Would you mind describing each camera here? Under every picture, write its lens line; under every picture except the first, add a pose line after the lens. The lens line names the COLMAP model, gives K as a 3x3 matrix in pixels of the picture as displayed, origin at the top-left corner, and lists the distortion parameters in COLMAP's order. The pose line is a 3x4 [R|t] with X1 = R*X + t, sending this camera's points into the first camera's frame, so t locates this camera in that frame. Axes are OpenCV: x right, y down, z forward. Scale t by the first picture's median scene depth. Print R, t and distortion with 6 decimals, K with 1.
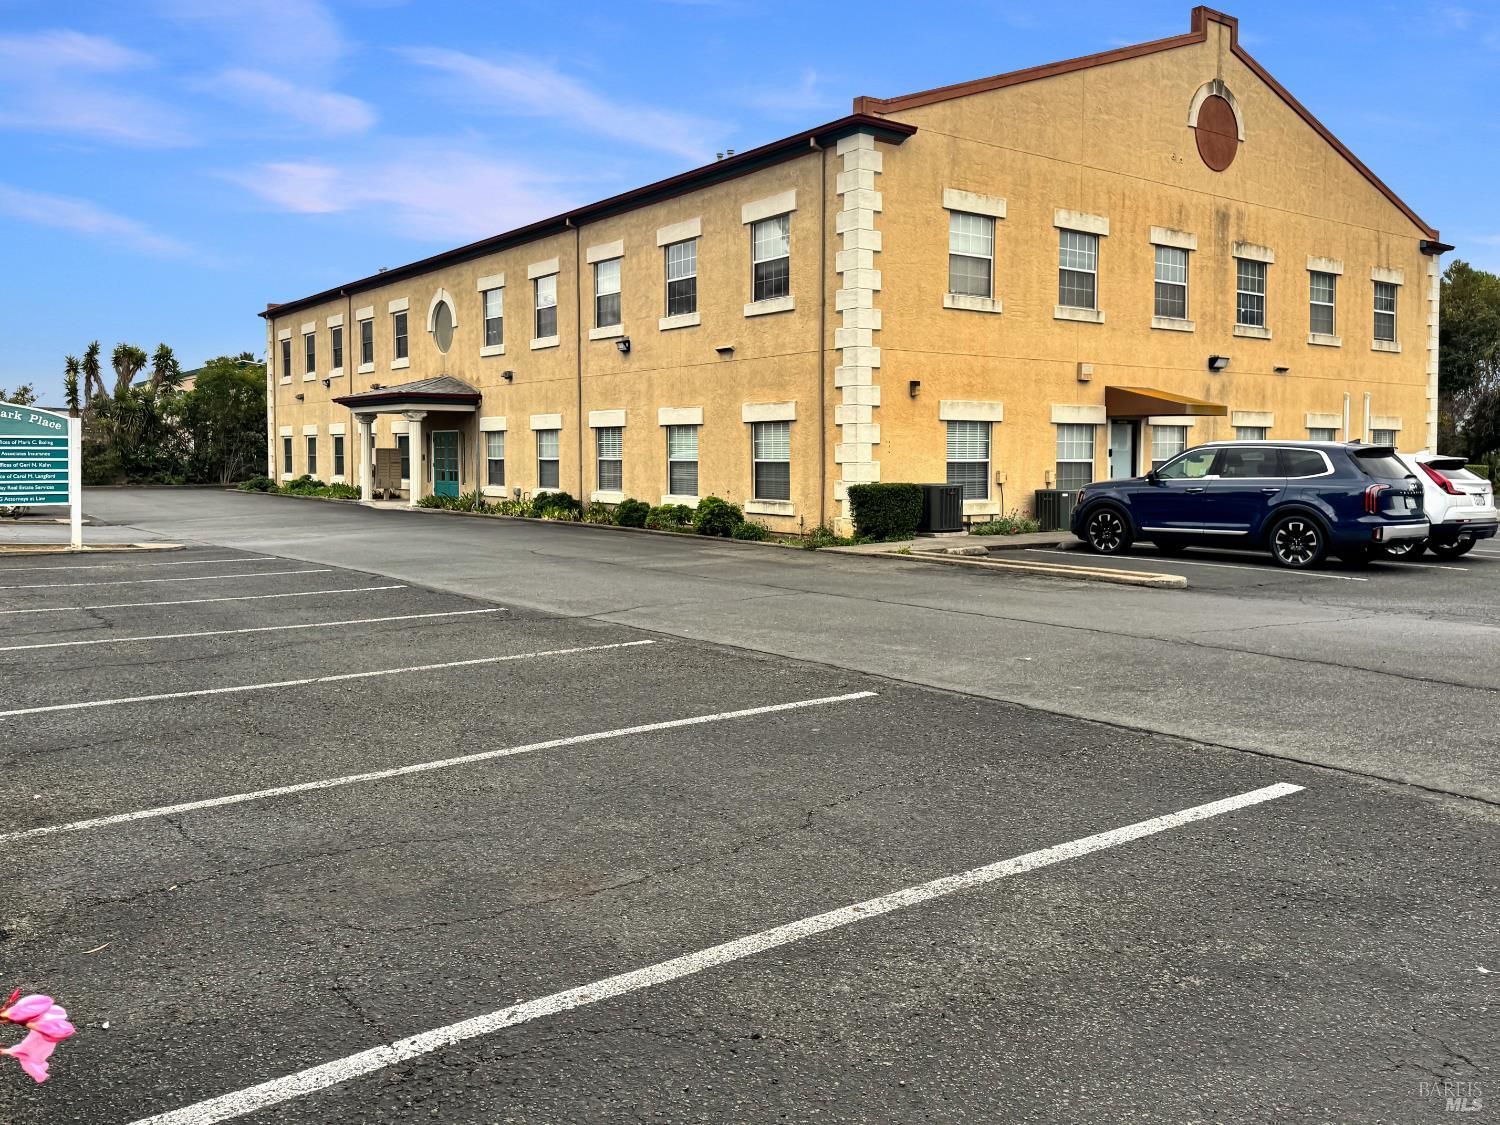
lens RADIAL K [[1192.5, 0, 746.3], [0, 1192.5, 569.6], [0, 0, 1]] dist [0.045551, -0.002758]
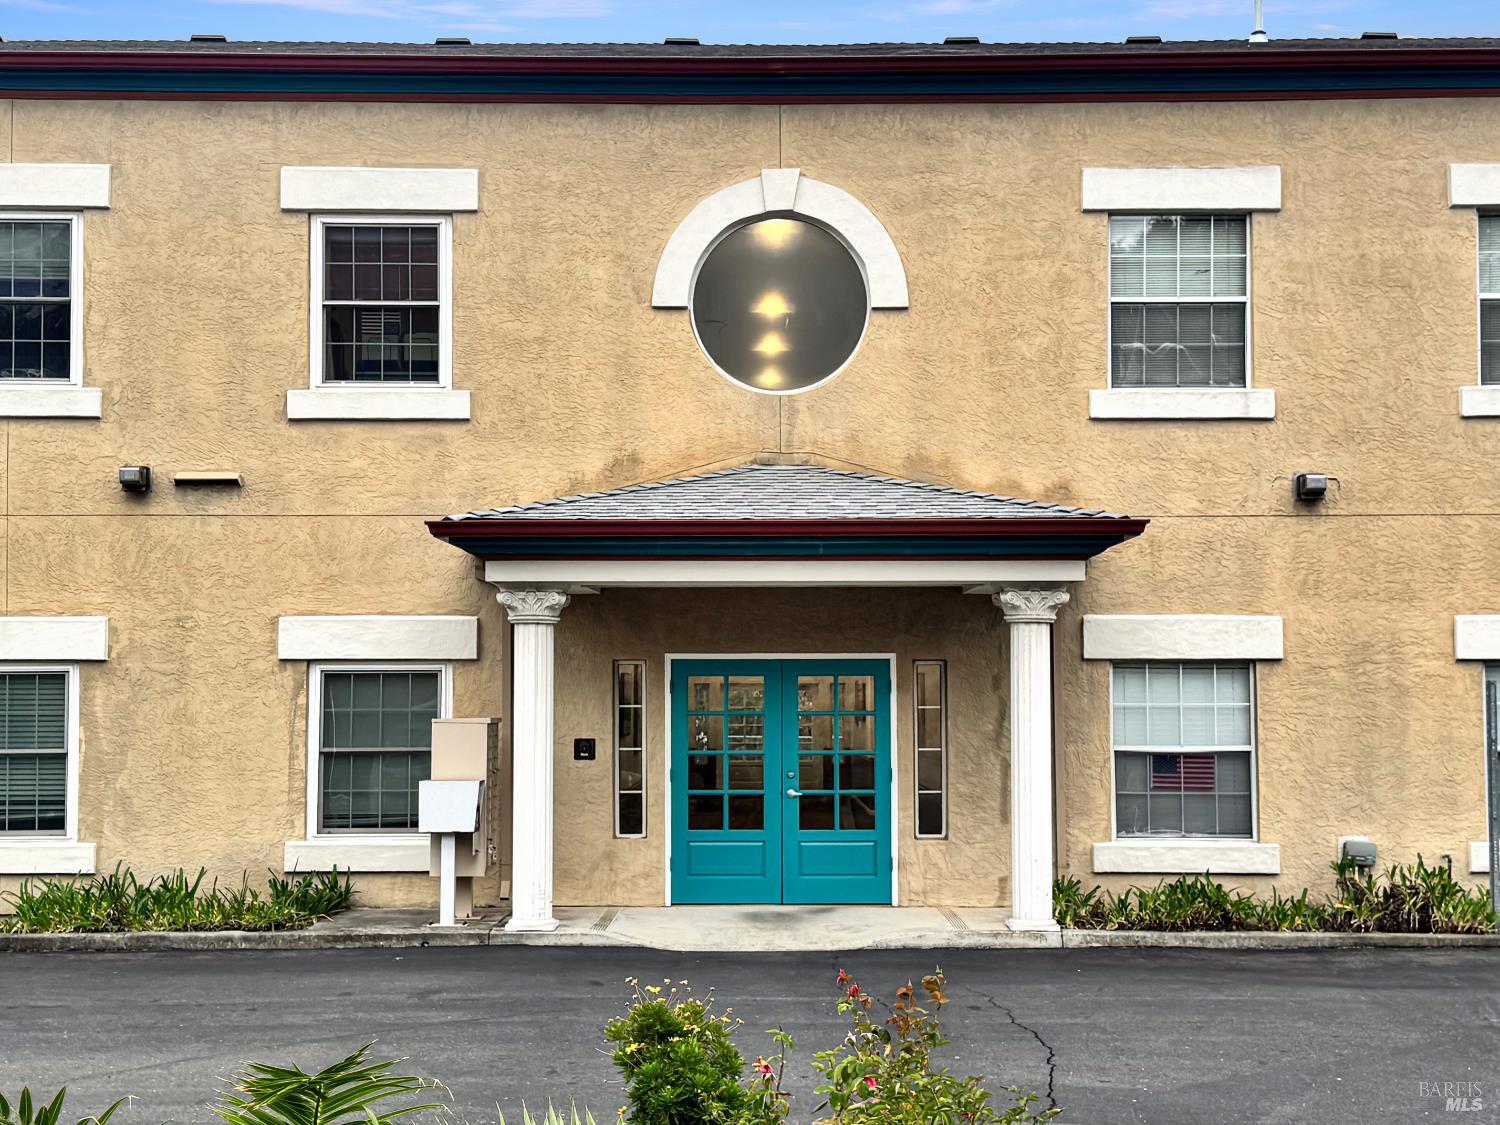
lens RADIAL K [[1974.3, 0, 752.6], [0, 1974.3, 578.6], [0, 0, 1]] dist [0.129012, 0.000000]
pose [[0.600457, 0.061004, 0.797327, -0.638147], [0.079848, 0.987529, -0.135689, -0.071585], [-0.795660, 0.145140, 0.588098, 0.735684]]
